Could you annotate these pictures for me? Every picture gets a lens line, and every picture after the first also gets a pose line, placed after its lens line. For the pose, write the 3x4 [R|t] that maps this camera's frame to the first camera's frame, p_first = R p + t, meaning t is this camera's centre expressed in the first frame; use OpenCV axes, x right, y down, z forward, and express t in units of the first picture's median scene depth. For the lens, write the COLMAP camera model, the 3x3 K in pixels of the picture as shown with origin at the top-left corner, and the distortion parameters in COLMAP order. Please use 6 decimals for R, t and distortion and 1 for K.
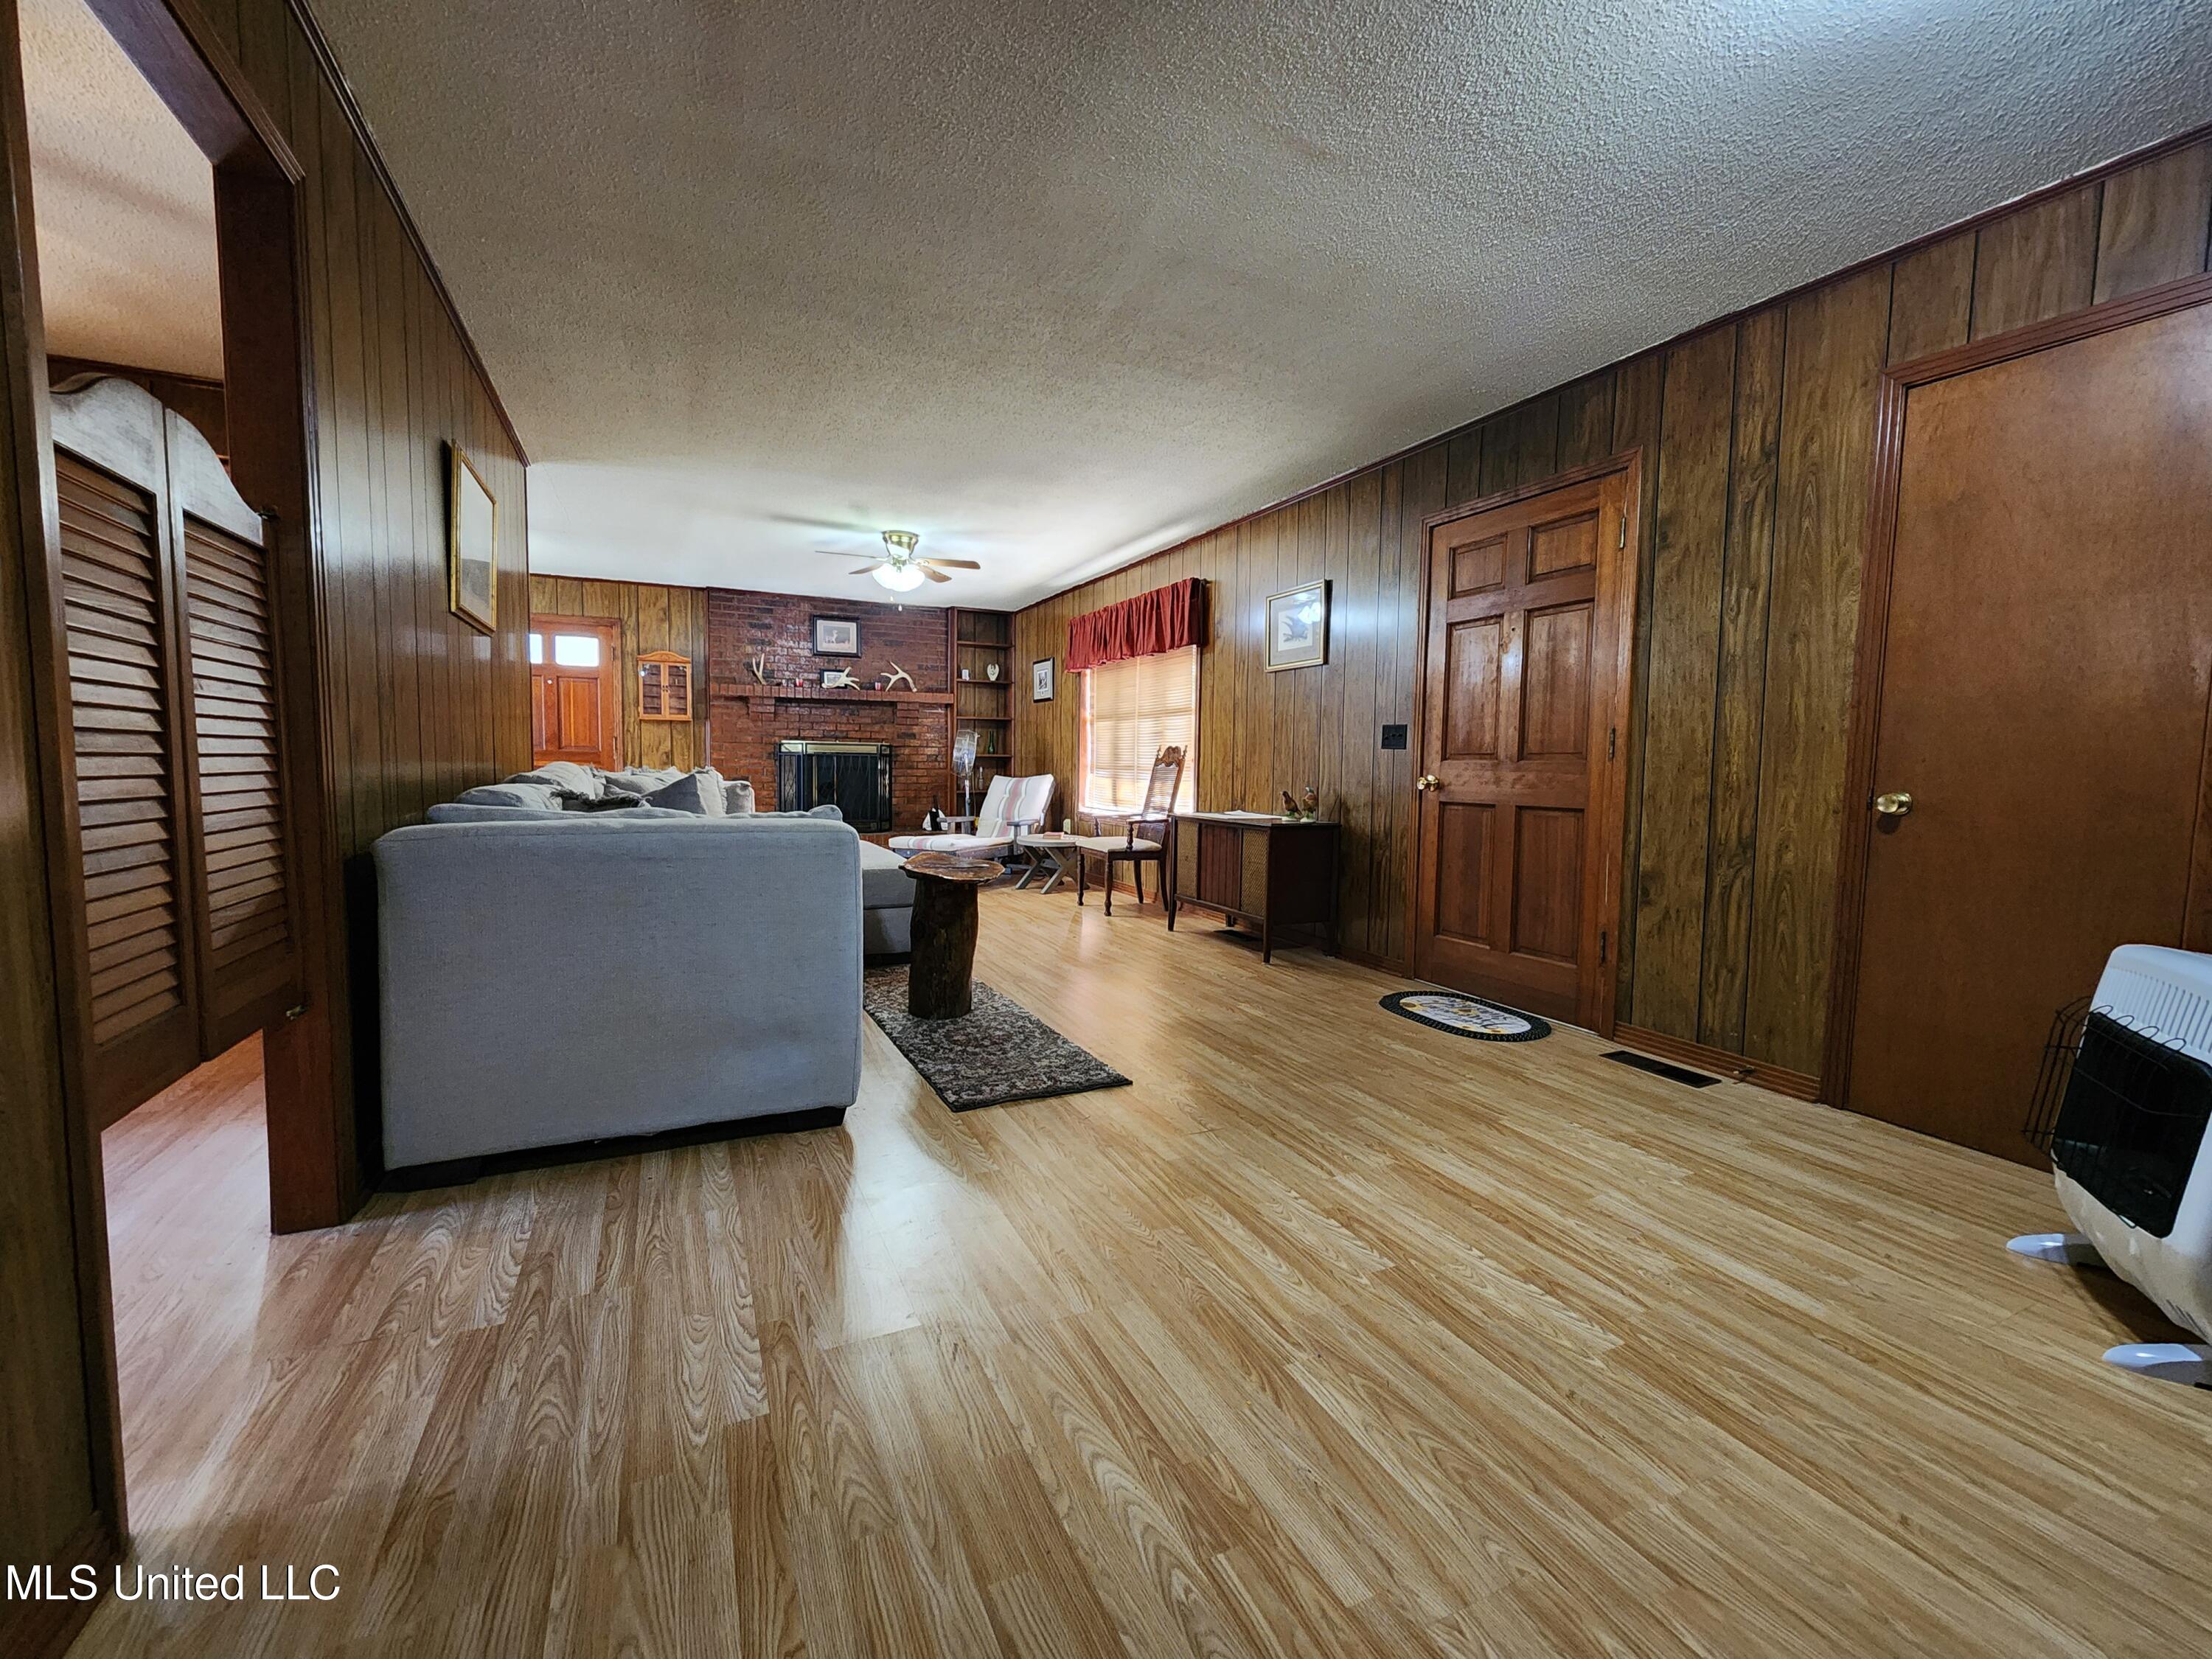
lens RADIAL K [[908.6, 0, 1111.0], [0, 908.6, 823.2], [0, 0, 1]] dist [0.011286, -0.000268]
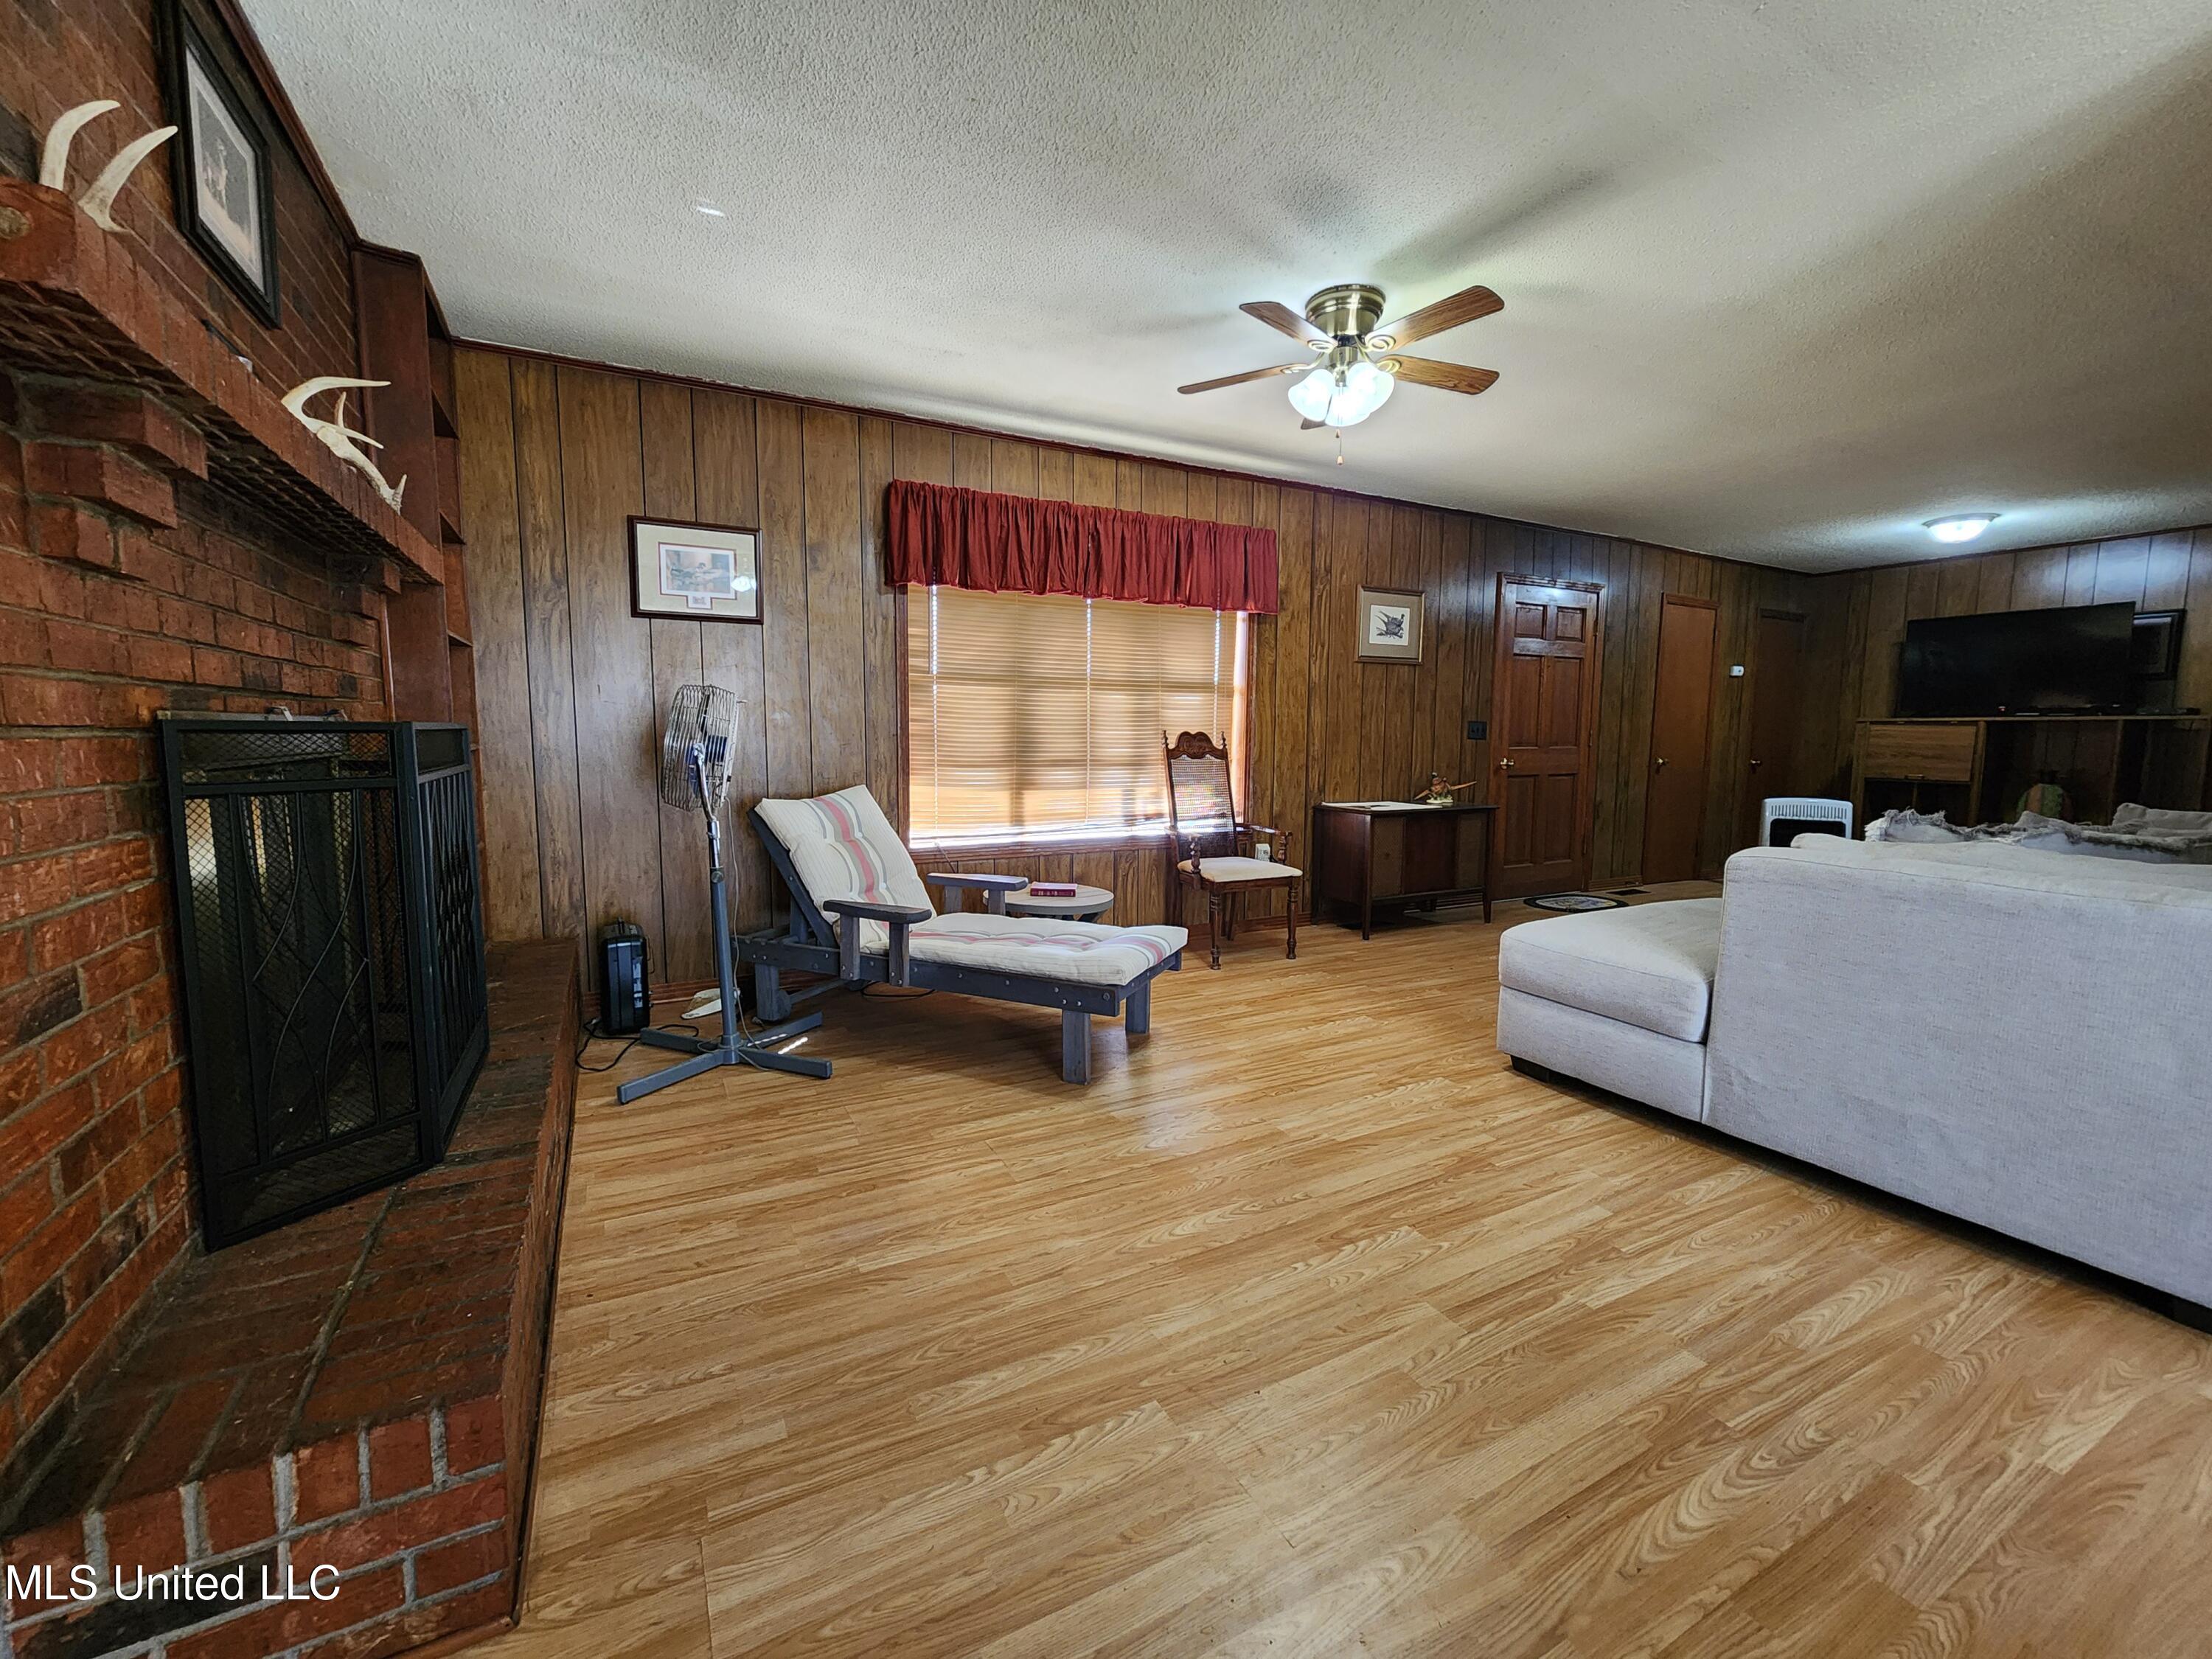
lens RADIAL K [[908.6, 0, 1111.0], [0, 908.6, 823.2], [0, 0, 1]] dist [0.011286, -0.000268]
pose [[-0.066631, -0.111908, 0.991482, -0.791423], [0.059103, 0.991503, 0.115882, -0.114016], [-0.996026, 0.066320, -0.059451, 1.256474]]
